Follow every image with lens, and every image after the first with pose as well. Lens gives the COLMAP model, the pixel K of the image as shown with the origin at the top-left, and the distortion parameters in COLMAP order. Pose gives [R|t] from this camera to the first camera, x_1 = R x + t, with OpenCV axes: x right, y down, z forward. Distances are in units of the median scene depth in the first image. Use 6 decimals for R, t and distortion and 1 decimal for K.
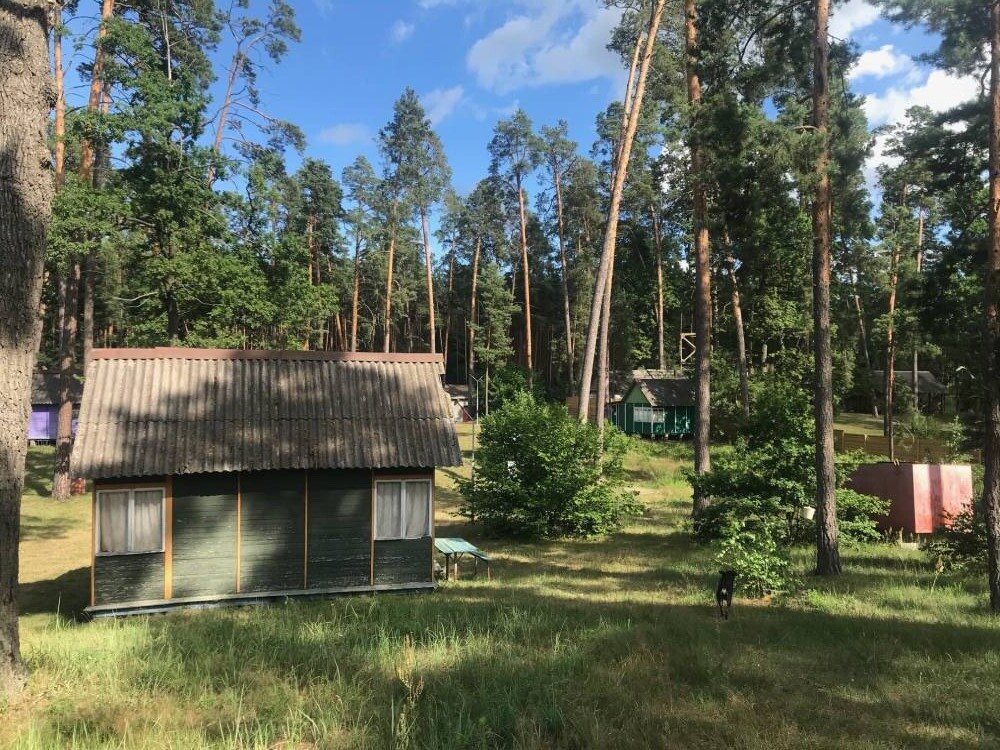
lens RADIAL K [[821.3, 0, 495.9], [0, 821.3, 367.5], [0, 0, 1]] dist [0.036242, -0.017079]
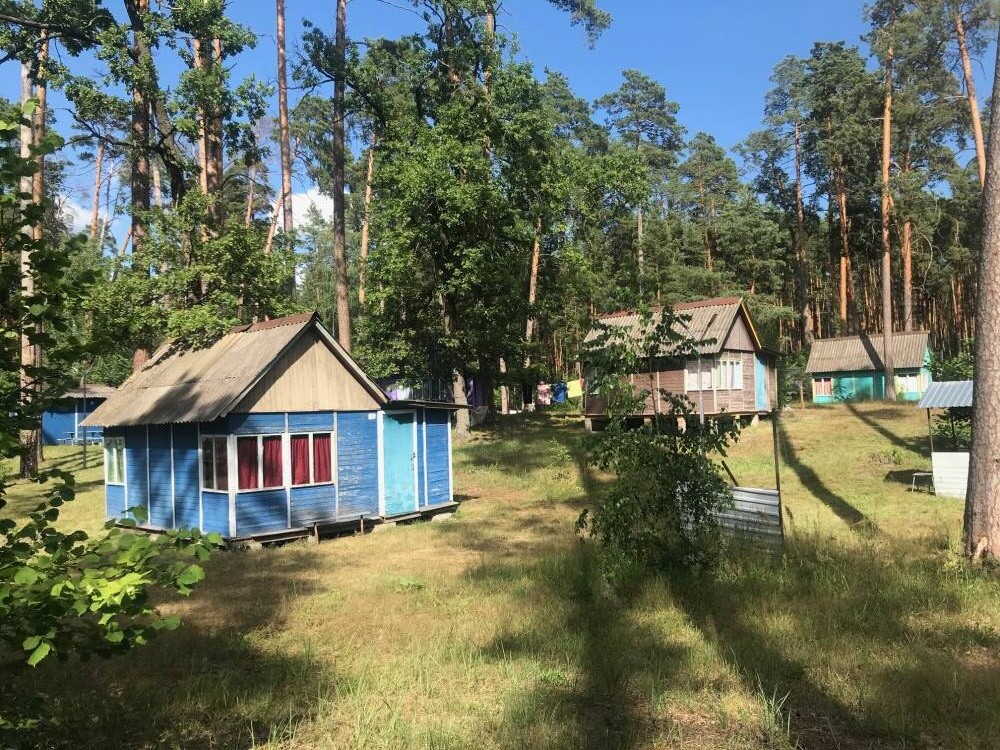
lens RADIAL K [[821.3, 0, 495.9], [0, 821.3, 367.5], [0, 0, 1]] dist [0.036242, -0.017079]
pose [[0.694536, -0.063686, -0.716634, 0.104552], [0.055030, 0.997859, -0.035345, 0.051883], [0.717351, -0.014888, 0.696553, 0.385244]]
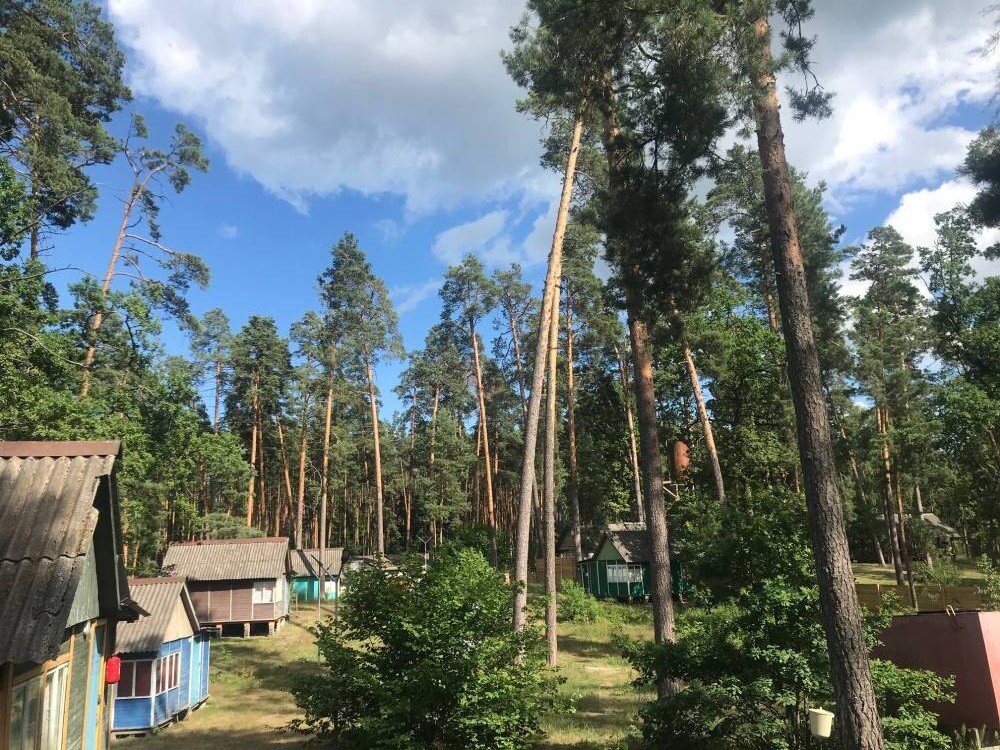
lens RADIAL K [[821.3, 0, 495.9], [0, 821.3, 367.5], [0, 0, 1]] dist [0.036242, -0.017079]
pose [[0.998836, -0.043874, 0.020055, 0.041316], [0.047024, 0.978291, -0.201828, 0.013812], [-0.010764, 0.202536, 0.979216, 0.106514]]
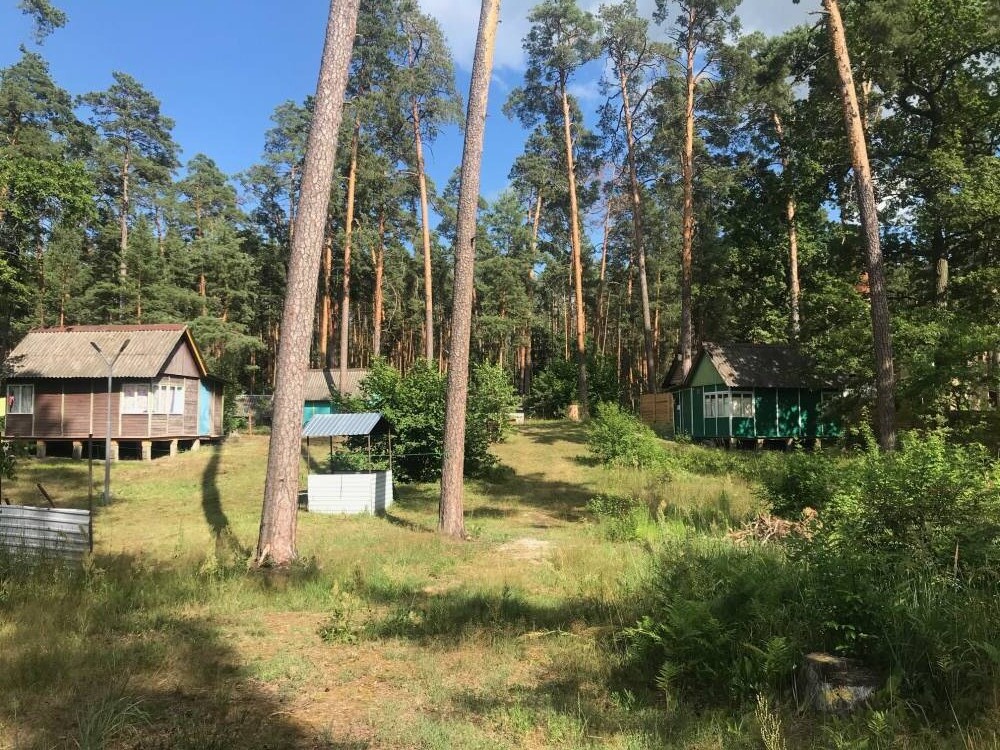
lens RADIAL K [[821.3, 0, 495.9], [0, 821.3, 367.5], [0, 0, 1]] dist [0.036242, -0.017079]
pose [[0.974579, -0.023098, -0.222850, 0.147718], [0.013445, 0.998908, -0.044736, 0.052069], [0.223640, 0.040602, 0.973826, 0.385070]]
